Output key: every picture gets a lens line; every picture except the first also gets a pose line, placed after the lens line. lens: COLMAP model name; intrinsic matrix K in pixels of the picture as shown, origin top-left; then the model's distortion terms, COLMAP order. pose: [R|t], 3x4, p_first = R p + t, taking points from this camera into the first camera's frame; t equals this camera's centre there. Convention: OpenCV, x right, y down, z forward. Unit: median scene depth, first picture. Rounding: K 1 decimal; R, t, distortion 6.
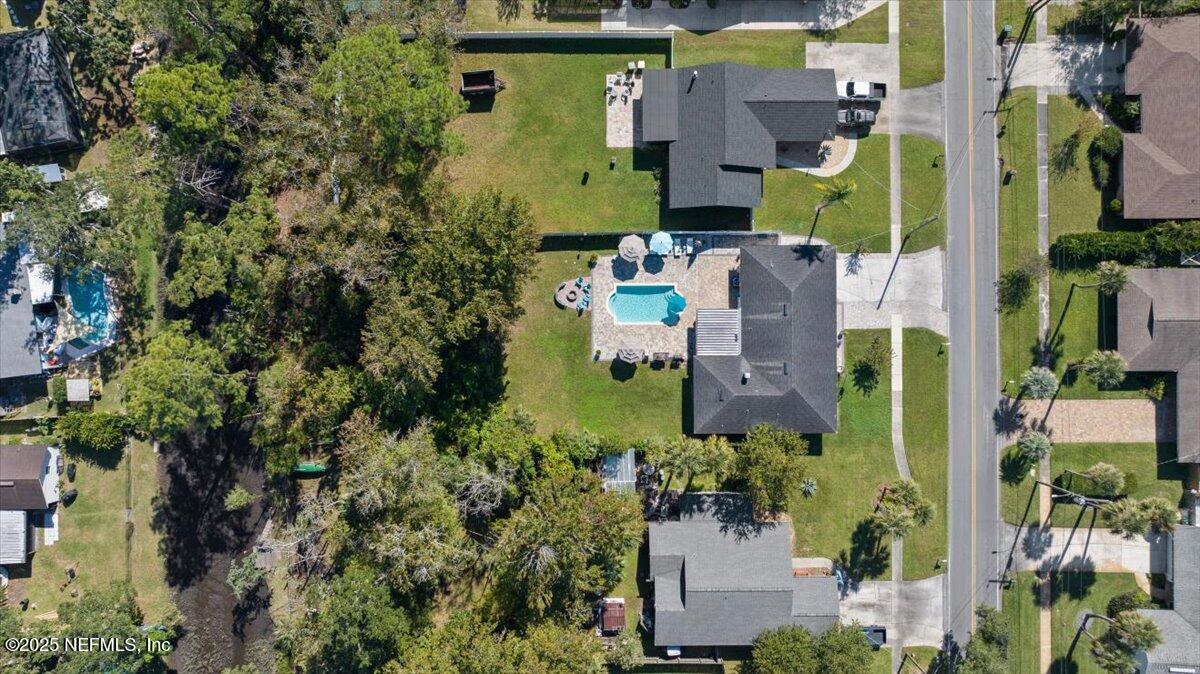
lens RADIAL K [[847.2, 0, 600.0], [0, 847.2, 337.0], [0, 0, 1]] dist [-0.003570, -0.001875]
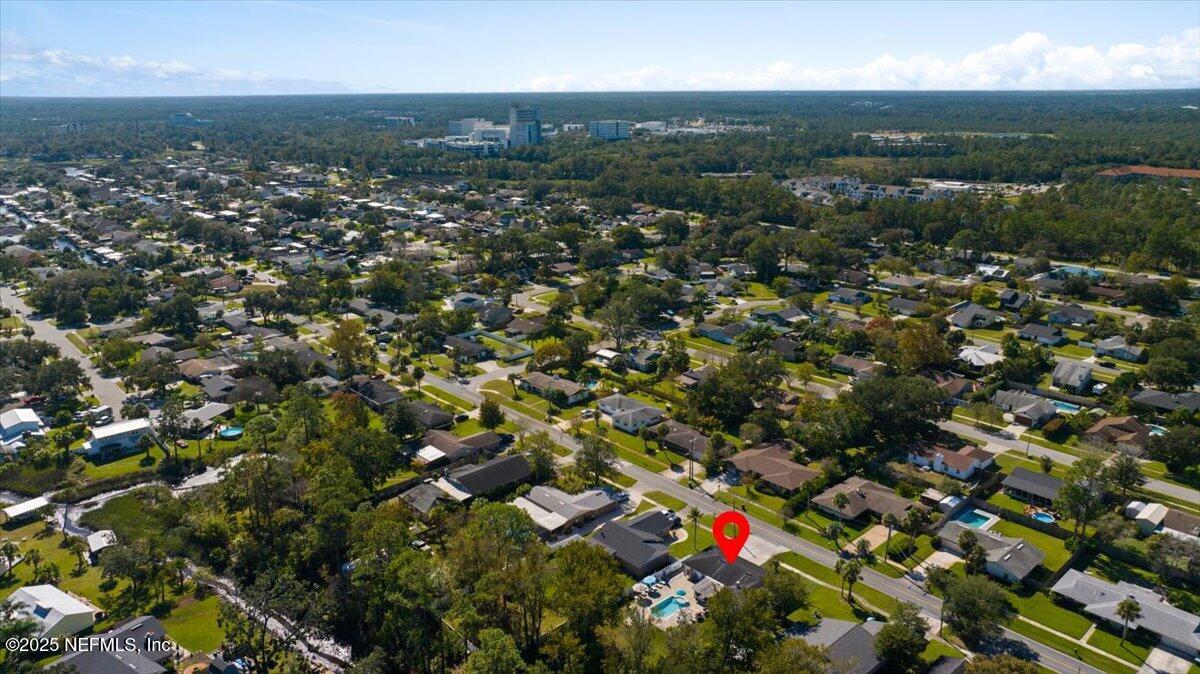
lens RADIAL K [[847.2, 0, 600.0], [0, 847.2, 337.0], [0, 0, 1]] dist [-0.003570, -0.001875]
pose [[0.742047, -0.193470, 0.641821, -1.036124], [0.670310, 0.204041, -0.713479, 0.973819], [0.007079, 0.959654, 0.281093, 0.003678]]
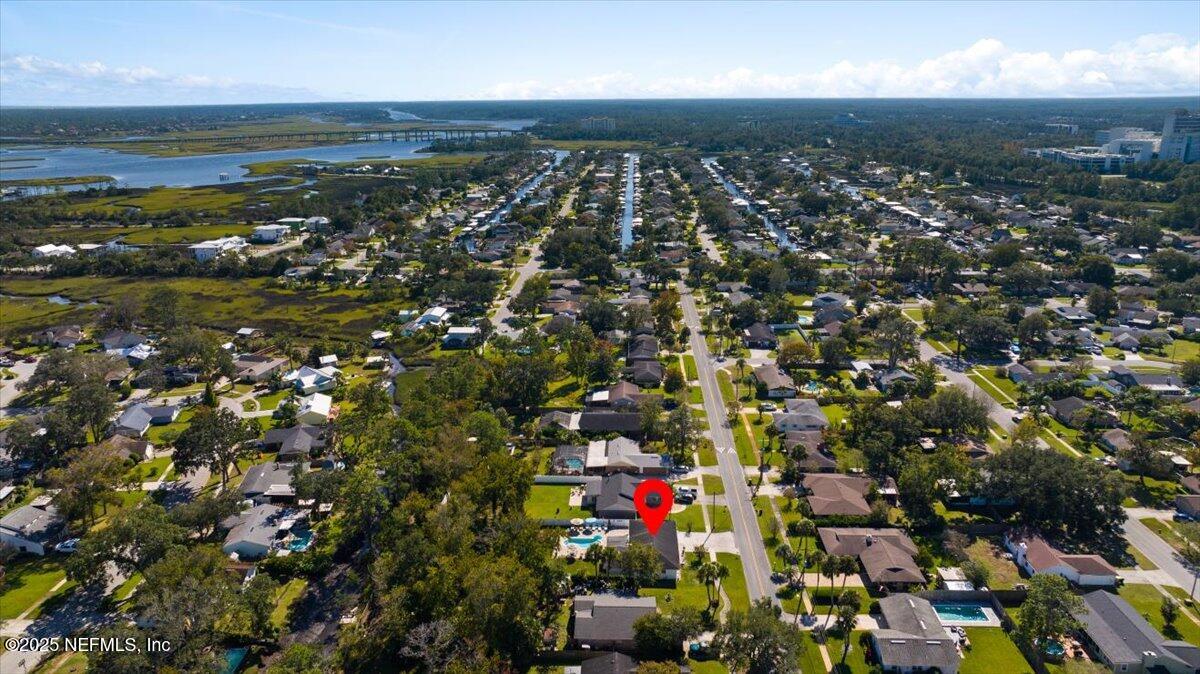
lens RADIAL K [[847.2, 0, 600.0], [0, 847.2, 337.0], [0, 0, 1]] dist [-0.003570, -0.001875]
pose [[0.999116, 0.010064, -0.040822, 0.169406], [-0.042018, 0.273616, -0.960921, 1.710206], [0.001499, 0.961786, 0.273797, 0.007554]]
